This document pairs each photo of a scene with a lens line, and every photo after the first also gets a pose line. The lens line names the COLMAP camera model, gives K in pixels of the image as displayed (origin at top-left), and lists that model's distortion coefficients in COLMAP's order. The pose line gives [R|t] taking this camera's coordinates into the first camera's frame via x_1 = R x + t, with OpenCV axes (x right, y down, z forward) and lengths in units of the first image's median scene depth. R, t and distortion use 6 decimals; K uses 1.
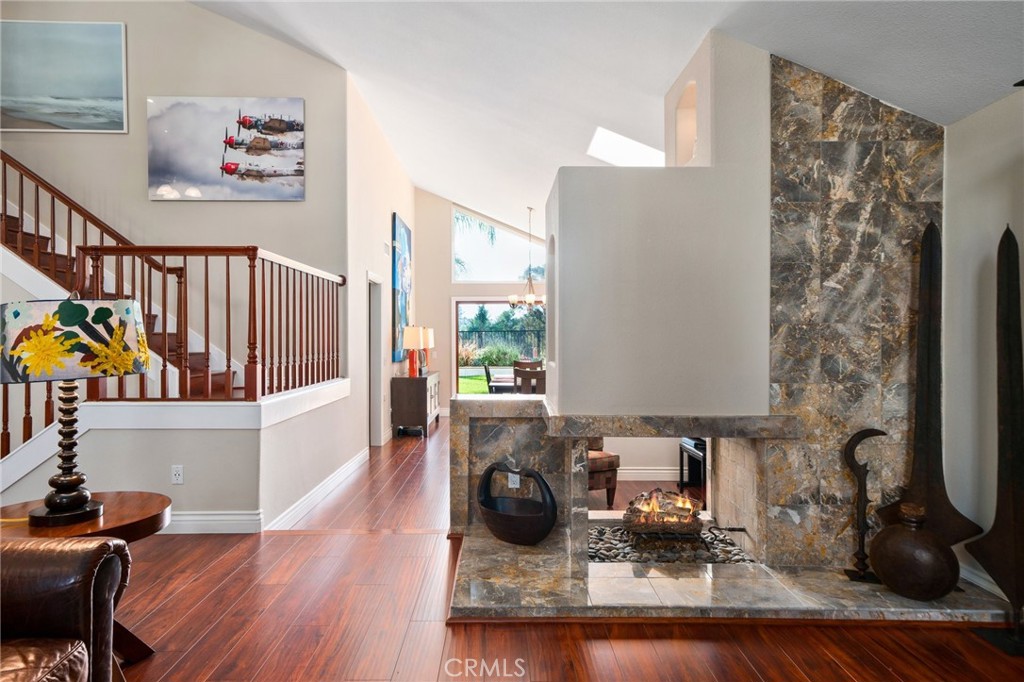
lens RADIAL K [[627.9, 0, 505.3], [0, 627.9, 335.9], [0, 0, 1]] dist [0.024184, 0.001147]
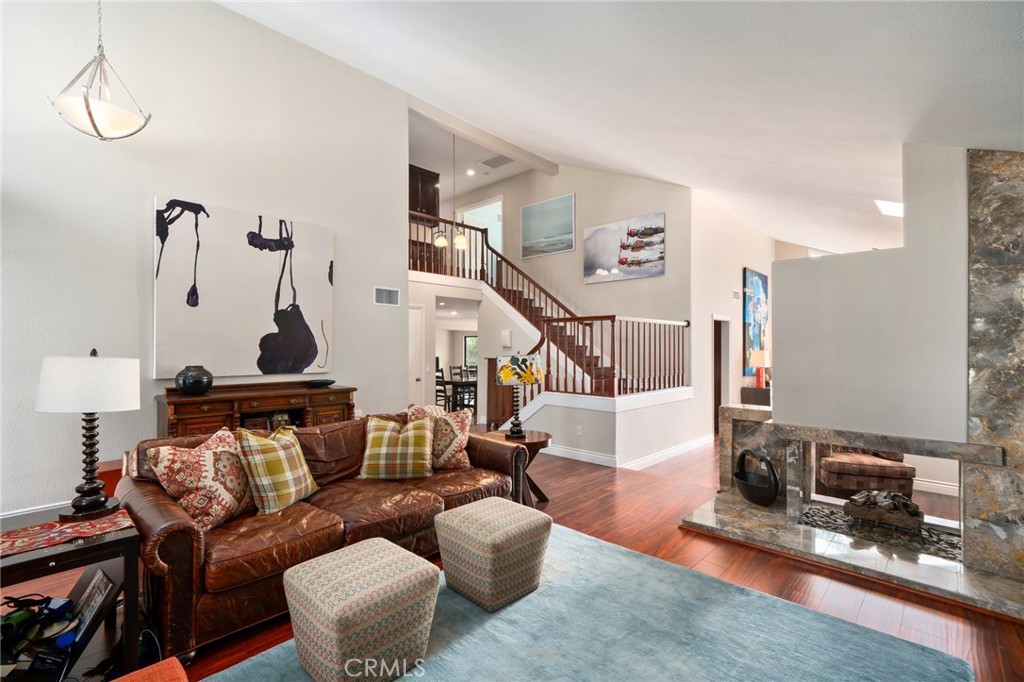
lens RADIAL K [[467.1, 0, 499.2], [0, 467.1, 344.7], [0, 0, 1]] dist [0.009227, 0.001186]
pose [[0.715521, -0.000488, -0.698591, 0.405367], [-0.001776, 0.999995, -0.002517, -0.060510], [0.698589, 0.003042, 0.715517, -0.288414]]
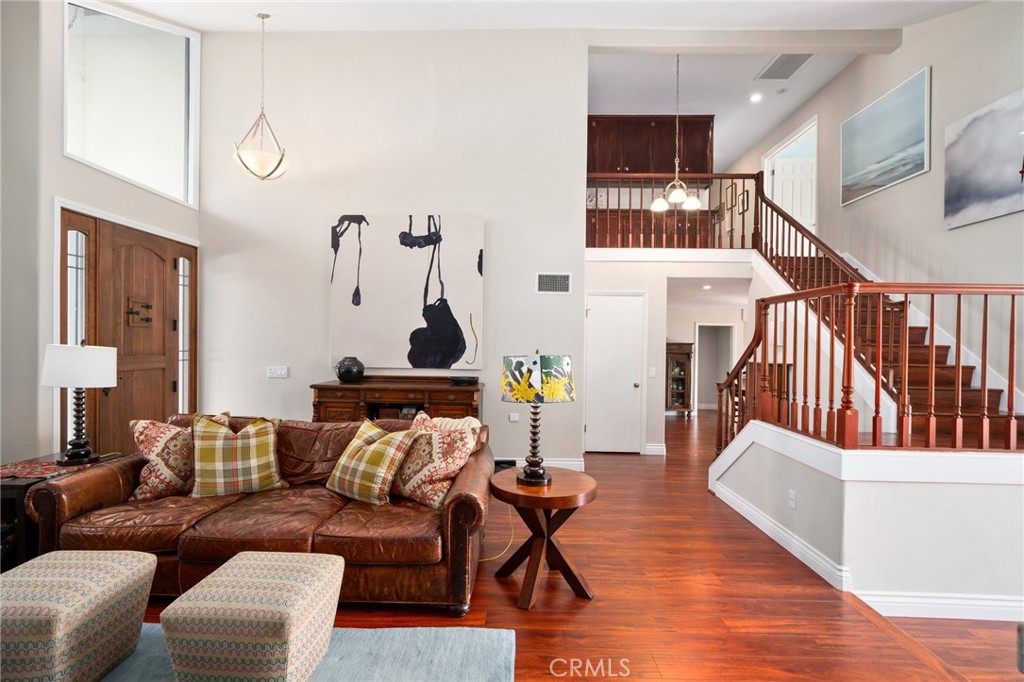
lens RADIAL K [[481.3, 0, 508.0], [0, 481.3, 346.1], [0, 0, 1]] dist [-0.003591, 0.000375]
pose [[-0.037405, 0.011038, -0.999239, 0.403024], [-0.011799, 0.999864, 0.011487, -0.062174], [0.999231, 0.012219, -0.037270, 0.642320]]
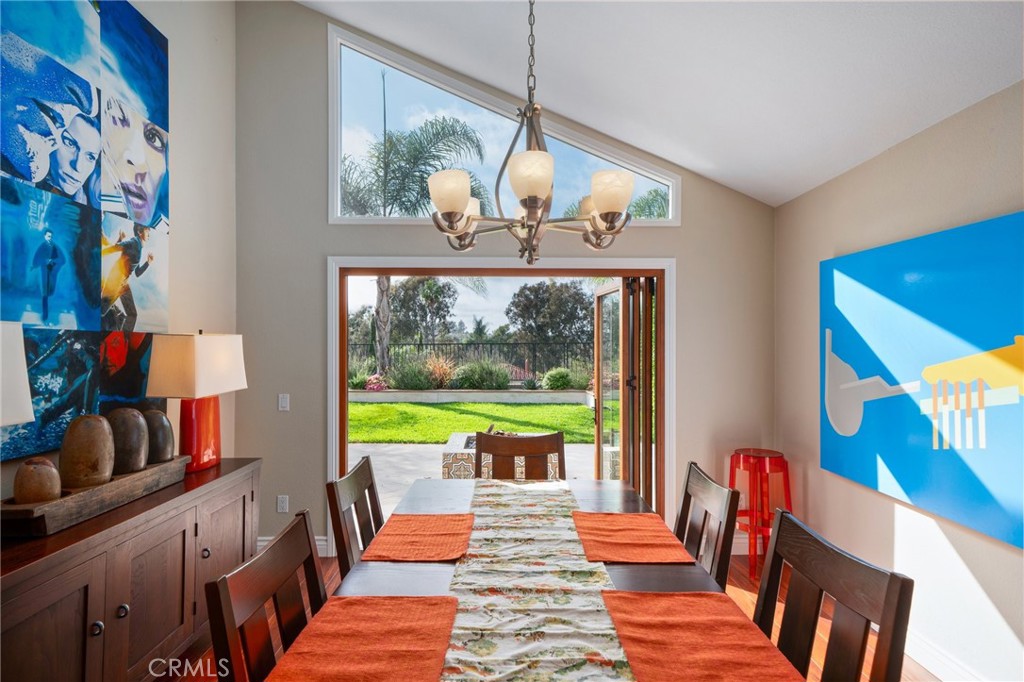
lens RADIAL K [[524.7, 0, 495.5], [0, 524.7, 339.5], [0, 0, 1]] dist [0.013048, 0.000380]
pose [[0.999913, 0.004359, -0.012438, 0.081592], [-0.004560, 0.999859, -0.016159, -0.015847], [0.012366, 0.016214, 0.999792, 2.222222]]
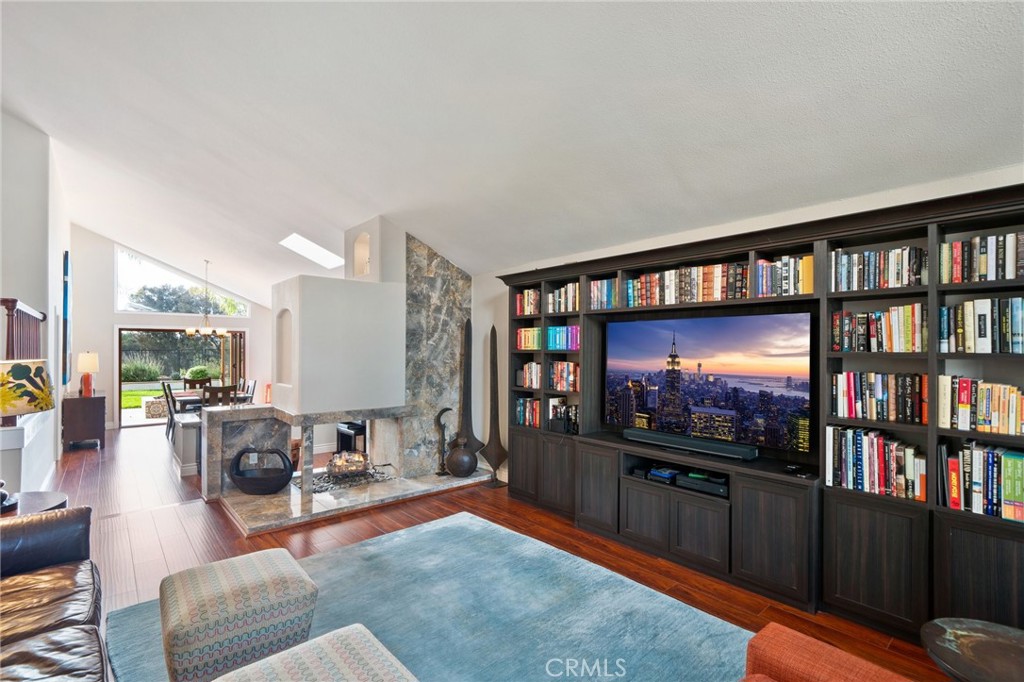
lens RADIAL K [[467.1, 0, 505.4], [0, 467.1, 346.8], [0, 0, 1]] dist [0.009227, 0.001186]
pose [[0.760571, 0.007798, 0.649208, -0.326823], [-0.002971, 0.999959, -0.008531, -0.054385], [-0.649248, 0.004560, 0.760563, -0.380140]]
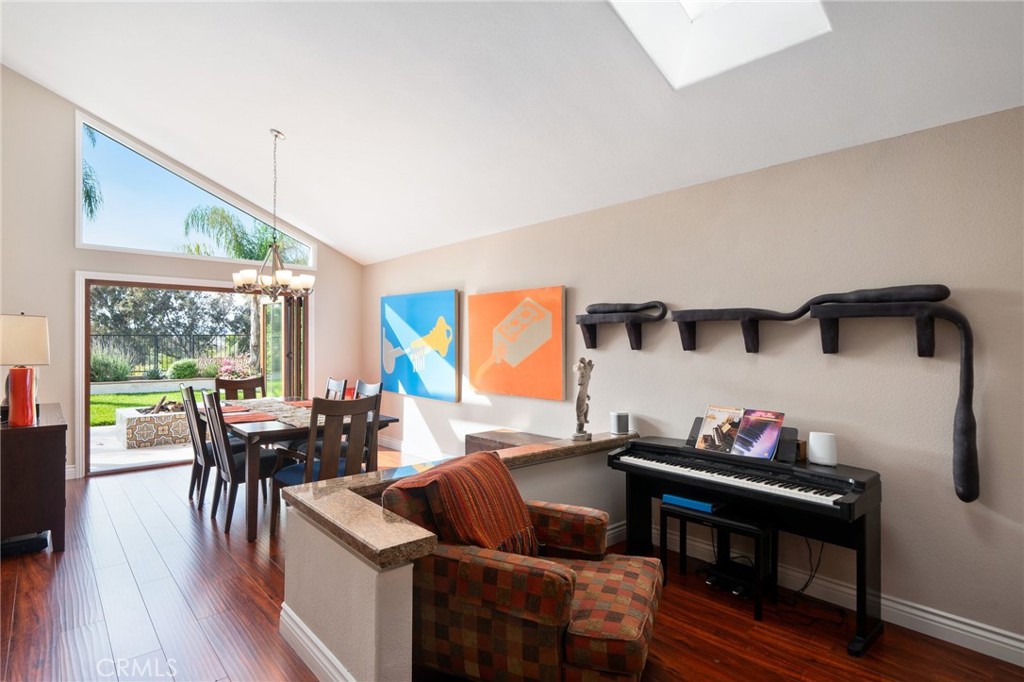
lens RADIAL K [[524.7, 0, 508.9], [0, 524.7, 340.6], [0, 0, 1]] dist [0.013048, 0.000380]
pose [[0.750227, 0.007245, 0.661141, -0.356032], [-0.003230, 0.999968, -0.007293, 0.013536], [-0.661173, 0.003336, 0.750226, 1.248604]]
